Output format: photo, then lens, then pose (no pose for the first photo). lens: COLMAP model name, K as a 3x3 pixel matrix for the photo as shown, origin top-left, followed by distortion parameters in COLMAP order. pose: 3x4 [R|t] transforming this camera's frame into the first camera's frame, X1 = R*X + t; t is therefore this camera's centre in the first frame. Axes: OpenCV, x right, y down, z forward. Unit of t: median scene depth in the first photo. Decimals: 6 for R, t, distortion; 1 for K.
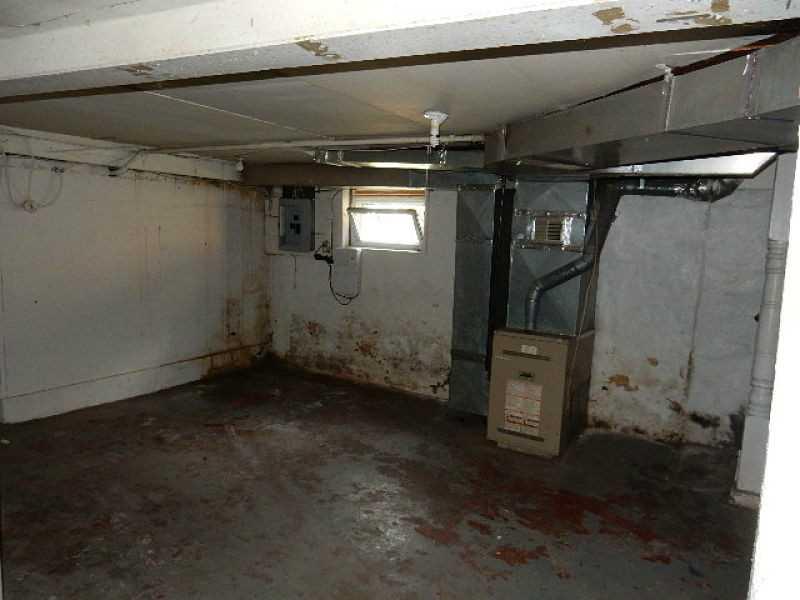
lens RADIAL K [[588.9, 0, 395.9], [0, 588.9, 295.5], [0, 0, 1]] dist [-0.005072, 0.002573]
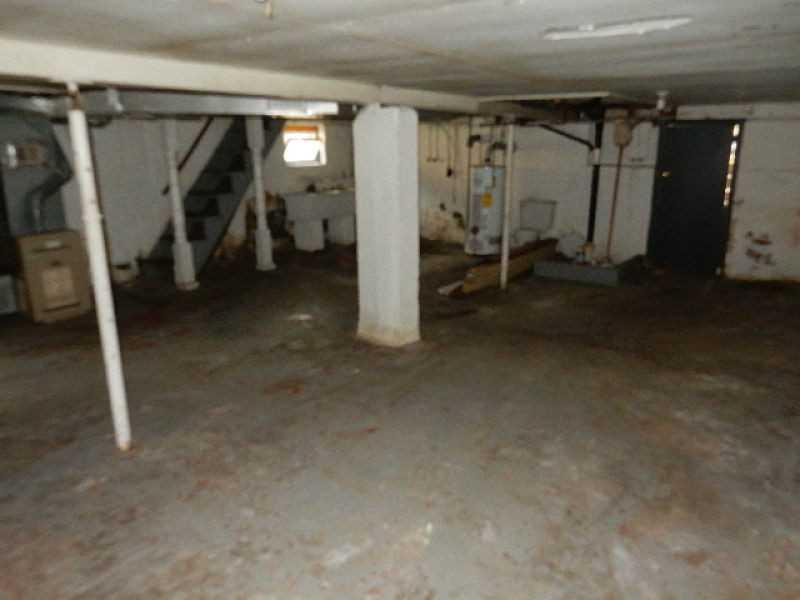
lens RADIAL K [[584.9, 0, 401.8], [0, 584.9, 302.6], [0, 0, 1]] dist [-0.006244, -0.000469]
pose [[0.102179, -0.313081, 0.944214, -1.273627], [0.139880, 0.944273, 0.297964, -0.087397], [-0.984882, 0.101631, 0.140278, 0.045225]]
